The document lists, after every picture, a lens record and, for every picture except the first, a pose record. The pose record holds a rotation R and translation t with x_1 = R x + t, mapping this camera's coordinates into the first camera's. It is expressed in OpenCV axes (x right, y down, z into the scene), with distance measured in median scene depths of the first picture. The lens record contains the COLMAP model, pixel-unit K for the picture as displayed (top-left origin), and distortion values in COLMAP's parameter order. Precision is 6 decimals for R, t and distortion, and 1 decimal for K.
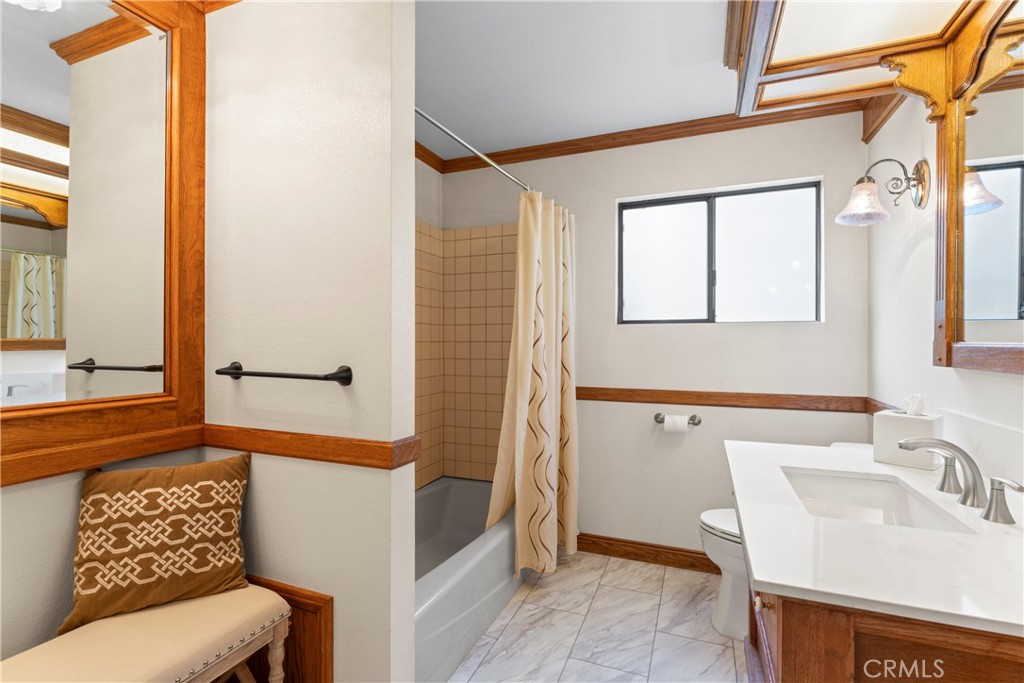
lens RADIAL K [[472.8, 0, 511.3], [0, 472.8, 344.8], [0, 0, 1]] dist [-0.003096, -0.000096]
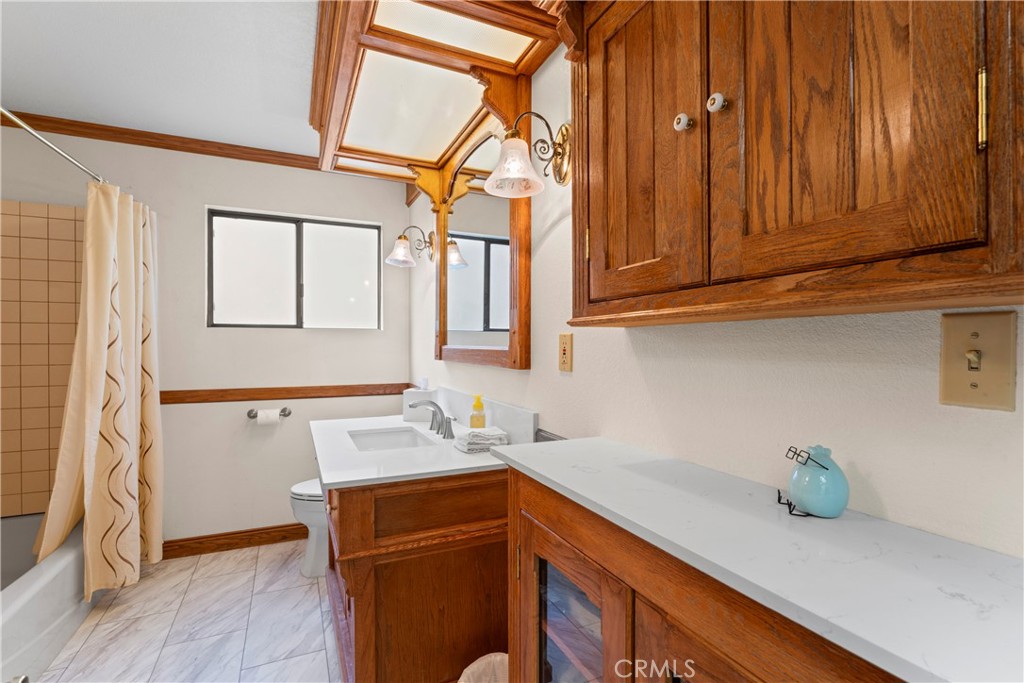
lens RADIAL K [[476.8, 0, 511.2], [0, 476.8, 346.3], [0, 0, 1]] dist [-0.004052, 0.000012]
pose [[0.685080, -0.002120, 0.728465, -0.092469], [0.002376, 0.999997, 0.000675, -0.002115], [-0.728464, 0.001268, 0.685083, -0.226548]]
